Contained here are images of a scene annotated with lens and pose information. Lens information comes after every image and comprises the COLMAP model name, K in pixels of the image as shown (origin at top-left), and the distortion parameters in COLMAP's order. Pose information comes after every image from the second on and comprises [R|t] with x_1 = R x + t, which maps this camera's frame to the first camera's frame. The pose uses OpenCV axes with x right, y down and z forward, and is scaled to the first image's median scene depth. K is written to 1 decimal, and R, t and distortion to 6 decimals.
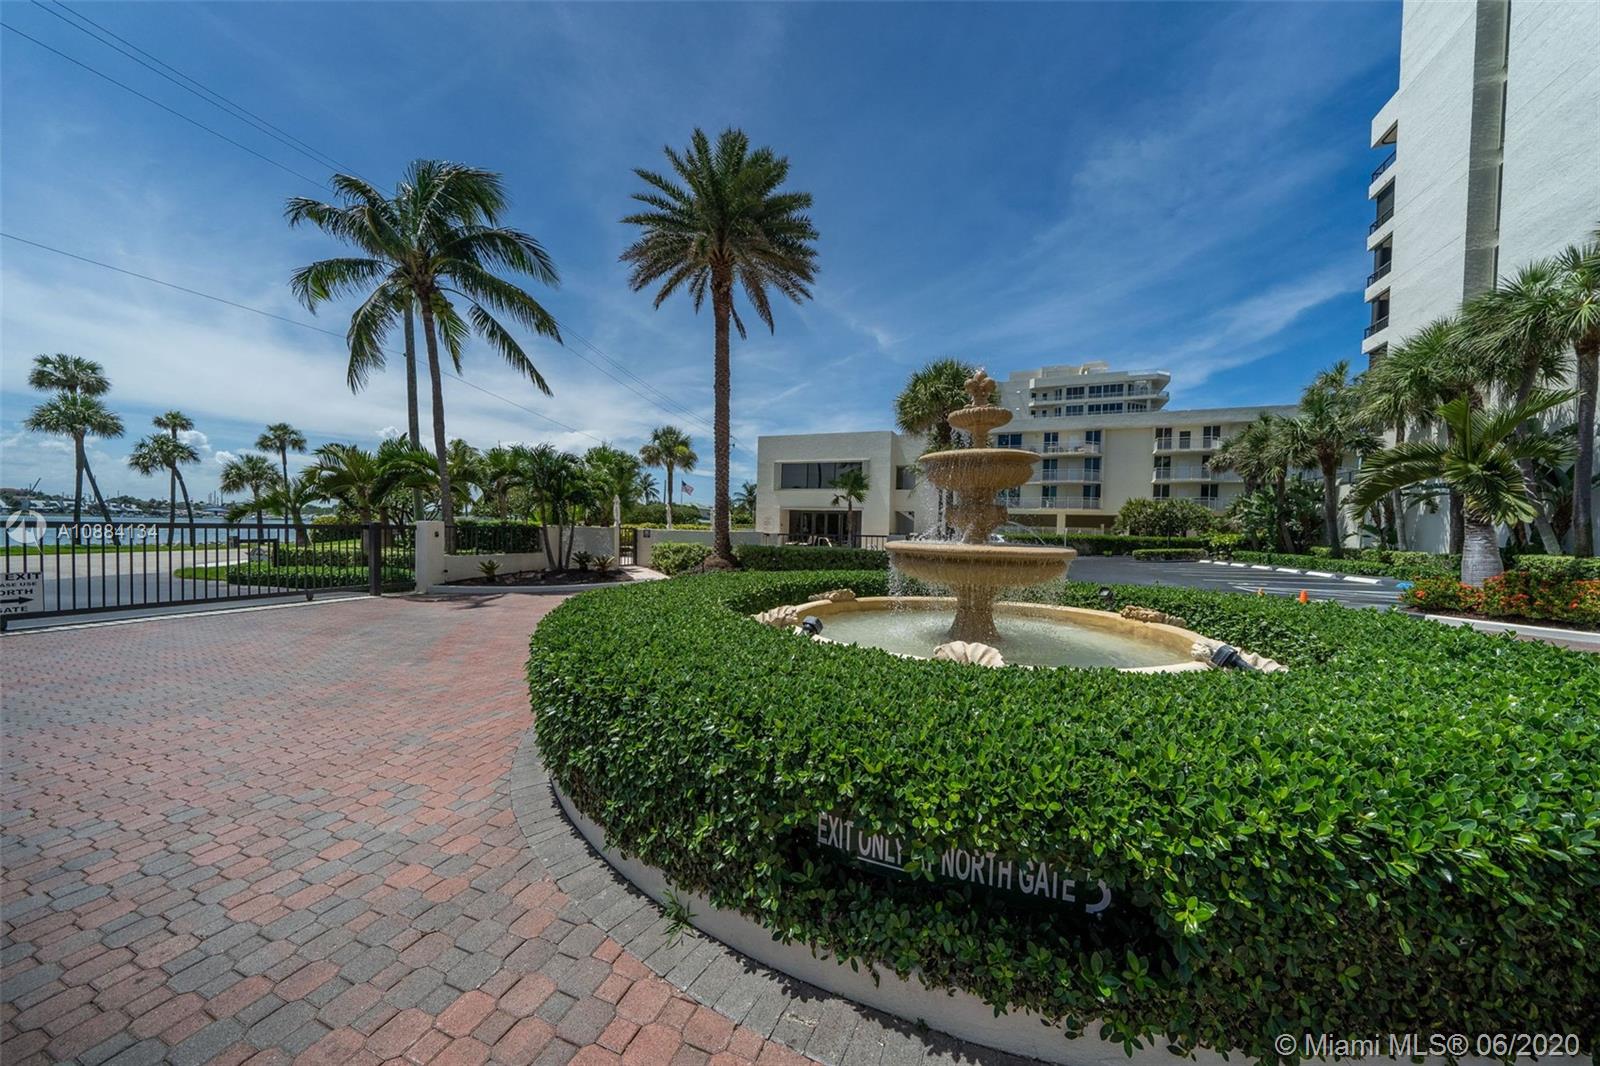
lens RADIAL K [[560.1, 0, 794.9], [0, 560.1, 542.7], [0, 0, 1]] dist [-0.000933, -0.000049]
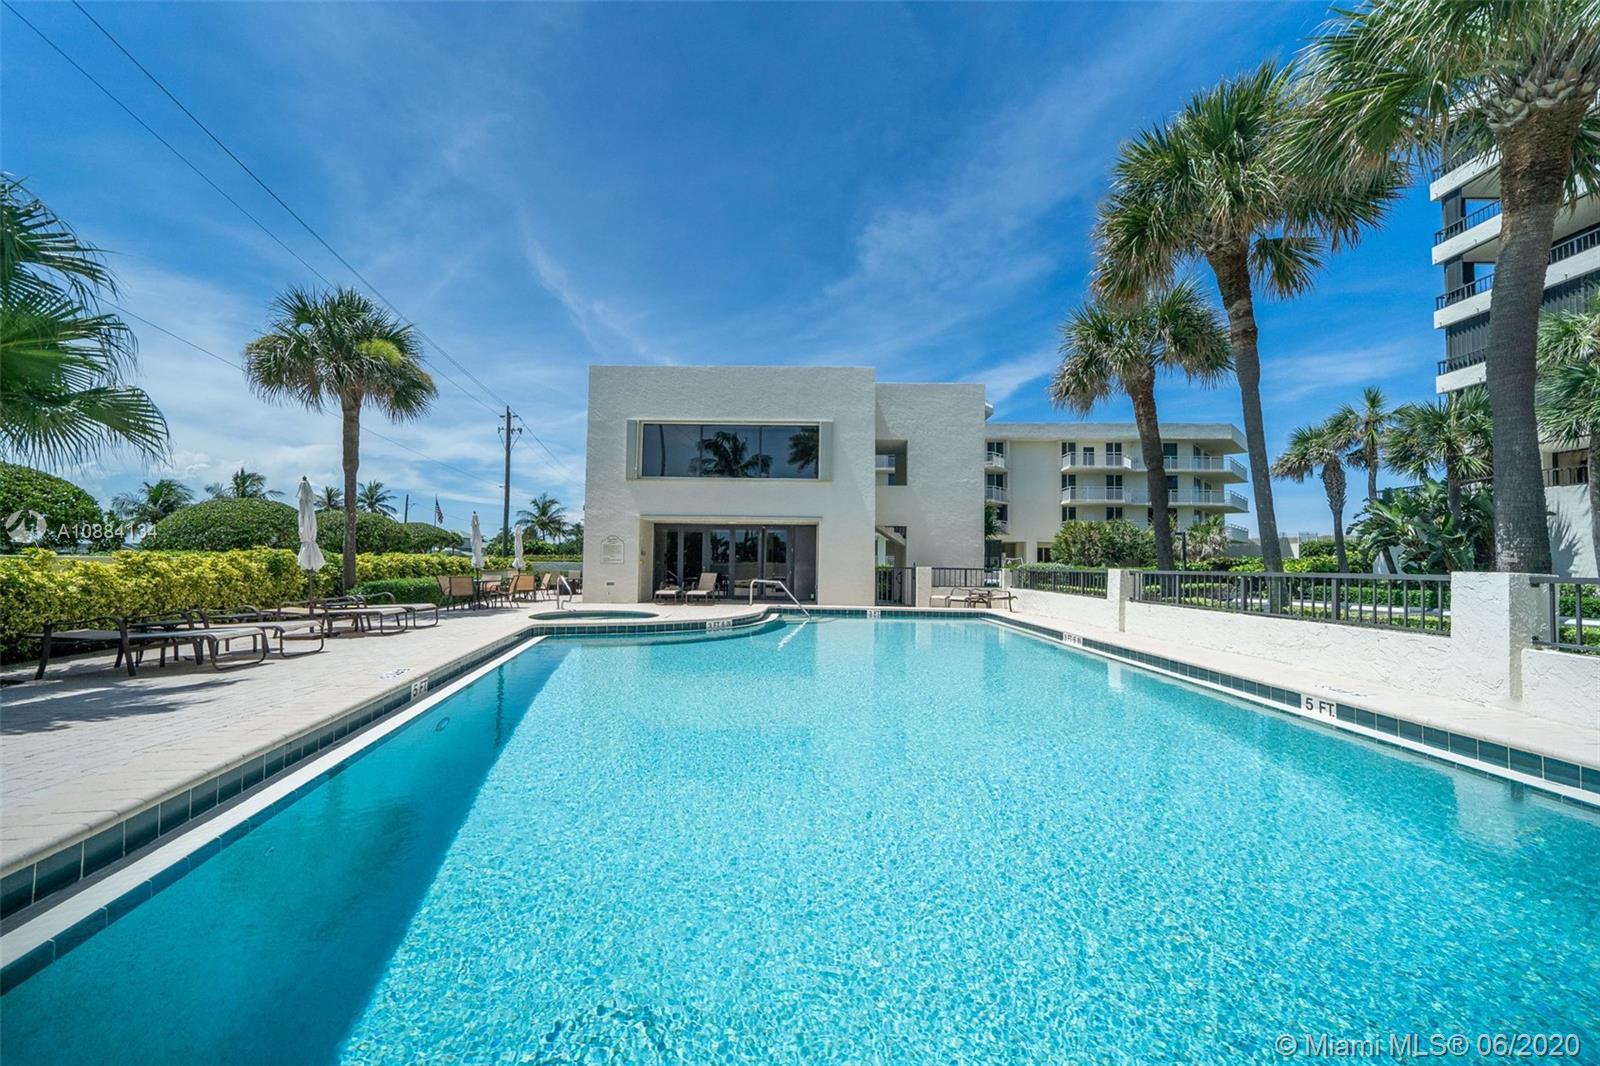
lens RADIAL K [[560.1, 0, 794.9], [0, 560.1, 542.7], [0, 0, 1]] dist [-0.000933, -0.000049]
pose [[0.935015, 0.003112, 0.354593, -0.048085], [0.016960, 0.998425, -0.053483, -0.009008], [-0.354201, 0.056022, 0.933490, 0.349107]]
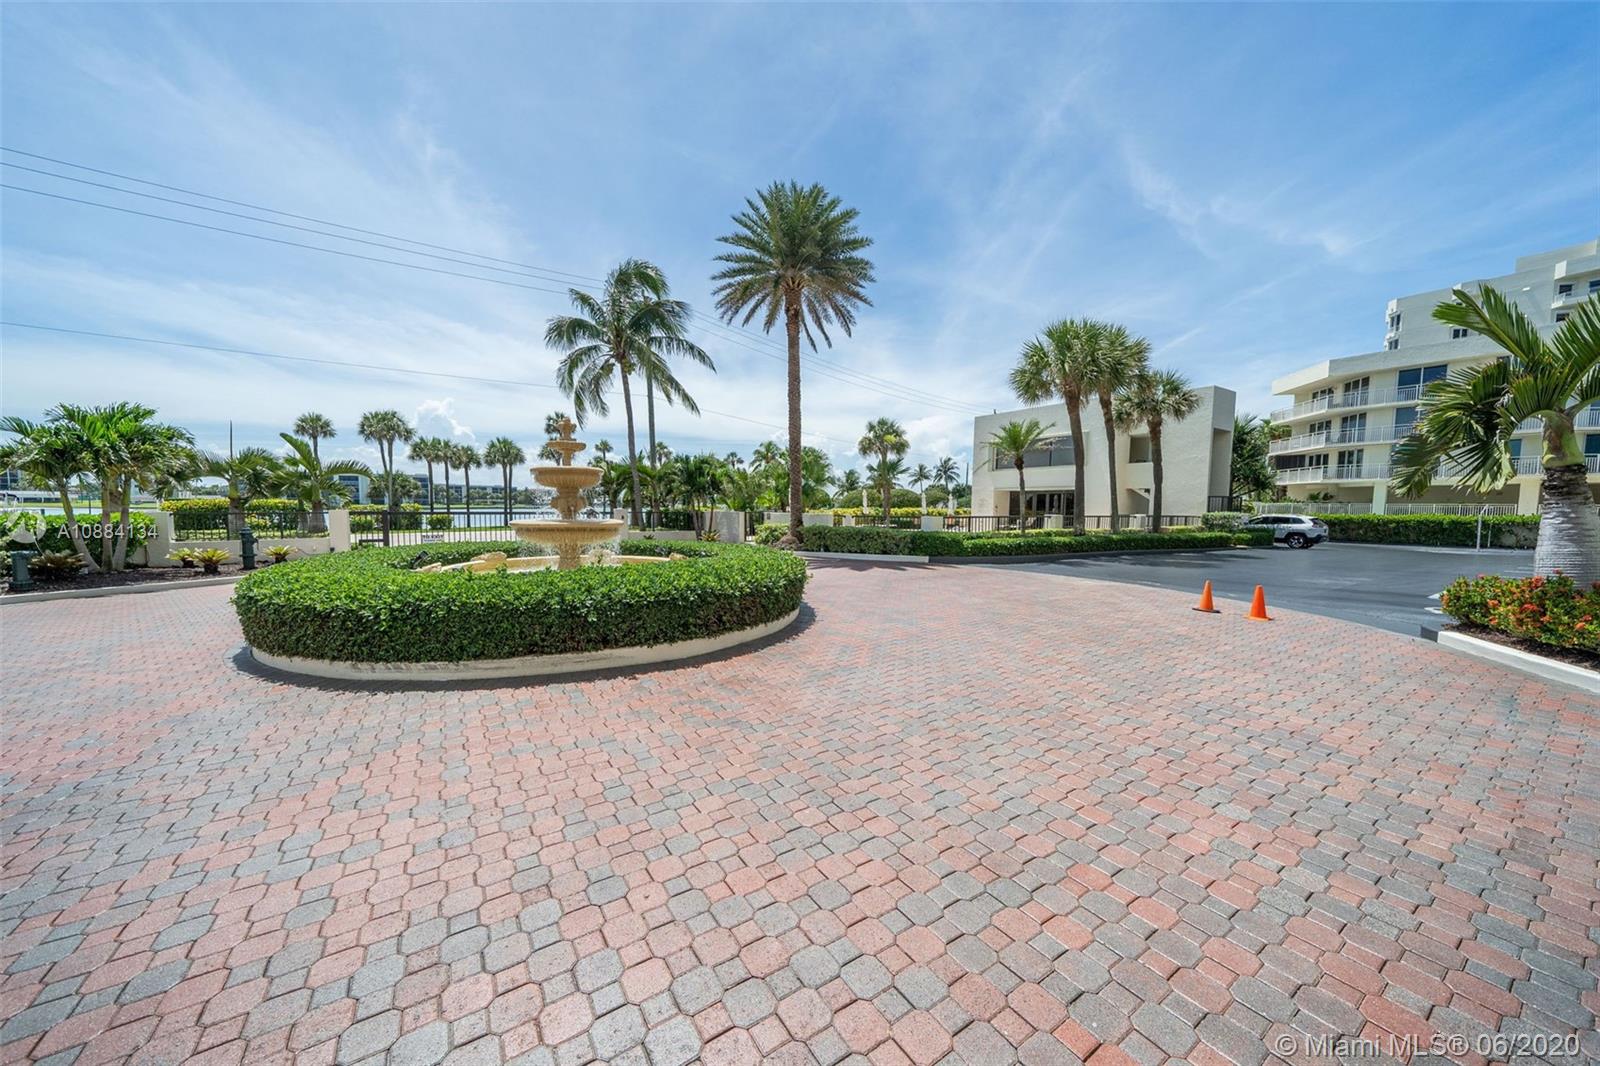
lens RADIAL K [[570.4, 0, 795.8], [0, 570.4, 536.3], [0, 0, 1]] dist [-0.000479, -0.000034]
pose [[0.815022, 0.015208, -0.579231, 0.179349], [-0.005232, 0.999808, 0.018888, 0.001602], [0.579407, -0.012364, 0.814945, -0.000636]]
